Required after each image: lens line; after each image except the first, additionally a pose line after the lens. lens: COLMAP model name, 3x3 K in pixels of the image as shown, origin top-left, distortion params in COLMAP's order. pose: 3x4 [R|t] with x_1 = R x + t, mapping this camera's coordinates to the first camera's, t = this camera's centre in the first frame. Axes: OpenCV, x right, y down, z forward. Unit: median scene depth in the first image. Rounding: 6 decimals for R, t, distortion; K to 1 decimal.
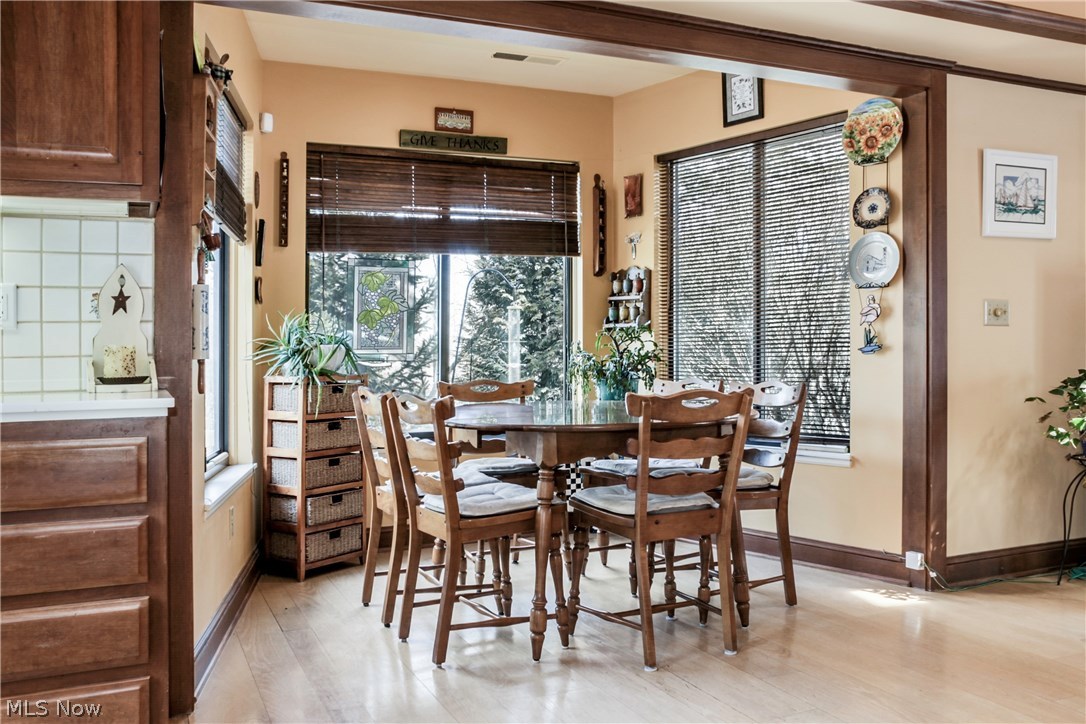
lens RADIAL K [[916.7, 0, 544.8], [0, 916.7, 360.6], [0, 0, 1]] dist [-0.050918, 0.019290]
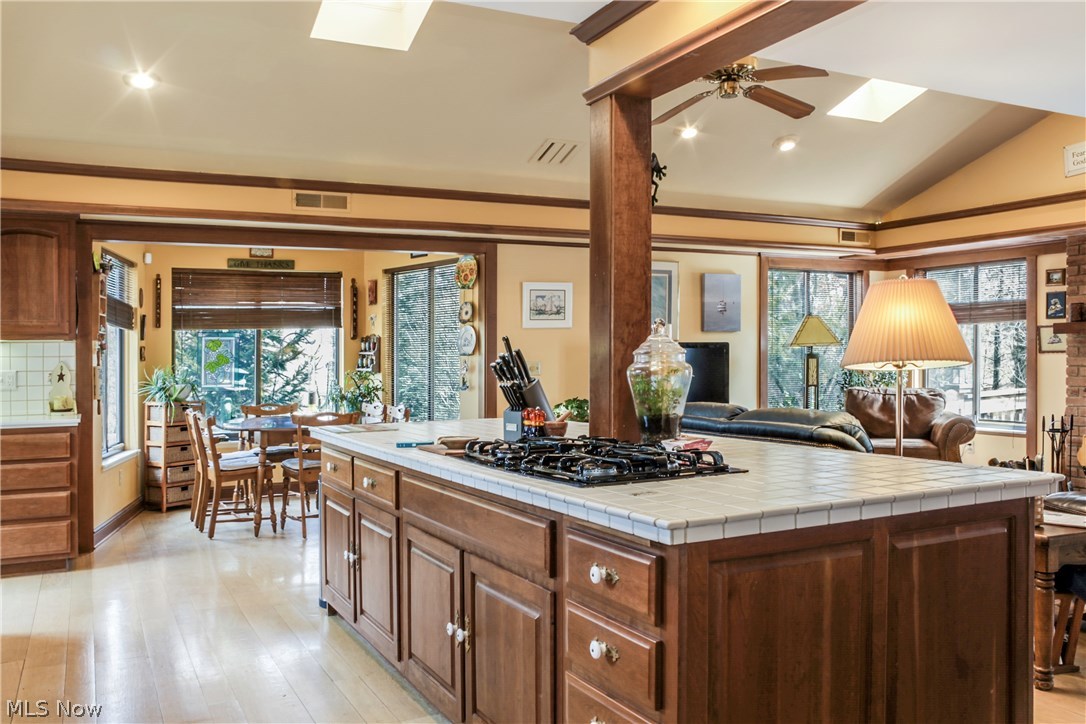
lens RADIAL K [[916.7, 0, 541.6], [0, 916.7, 365.7], [0, 0, 1]] dist [-0.050918, 0.019290]
pose [[0.999355, -0.000824, 0.035894, 0.426898], [0.000732, 0.999996, 0.002575, -0.060112], [-0.035896, -0.002547, 0.999352, -0.856386]]
